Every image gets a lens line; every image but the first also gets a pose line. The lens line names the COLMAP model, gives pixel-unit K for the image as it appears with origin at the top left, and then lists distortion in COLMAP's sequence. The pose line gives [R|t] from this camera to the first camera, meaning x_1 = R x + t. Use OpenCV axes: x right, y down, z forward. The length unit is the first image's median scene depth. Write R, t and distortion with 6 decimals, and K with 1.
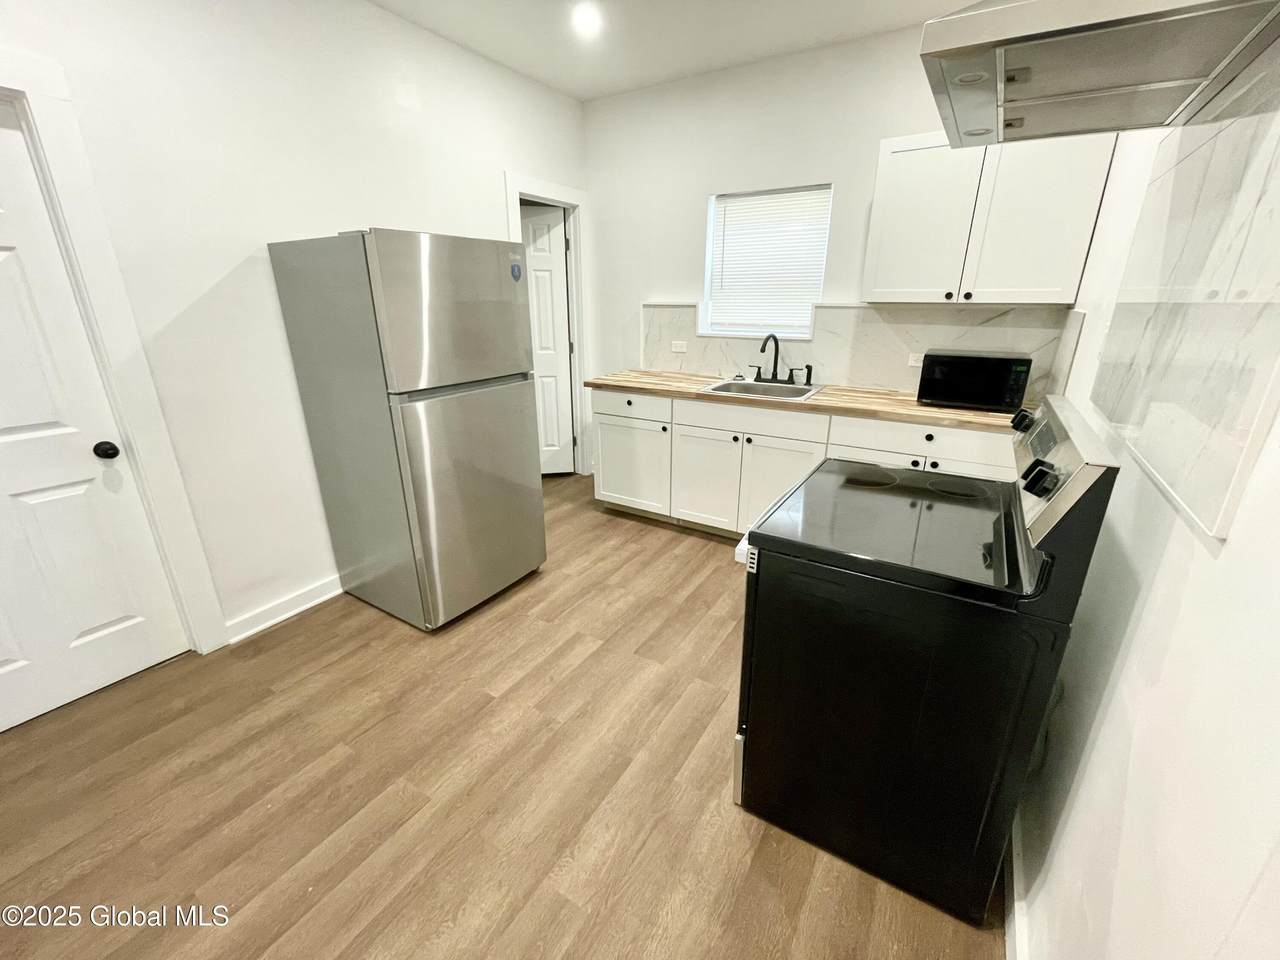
lens RADIAL K [[524.7, 0, 636.6], [0, 524.7, 479.4], [0, 0, 1]] dist [-0.001723, -0.000689]
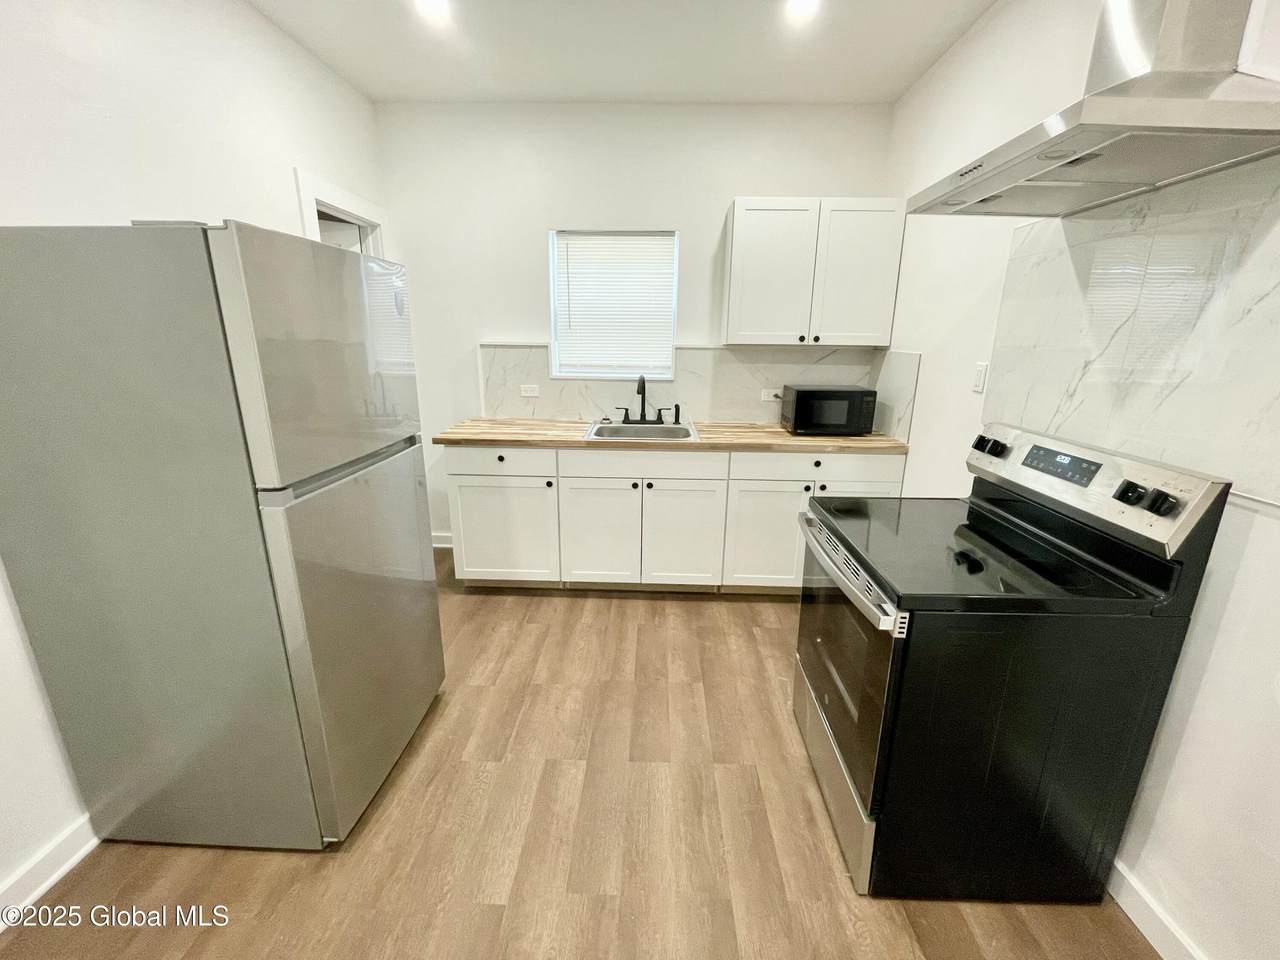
lens RADIAL K [[524.7, 0, 640.2], [0, 524.7, 479.1], [0, 0, 1]] dist [-0.001723, -0.000689]
pose [[0.865323, -0.121013, 0.486387, -0.257523], [0.153478, 0.987775, -0.027291, -0.062058], [-0.477139, 0.098265, 0.873317, 0.174140]]
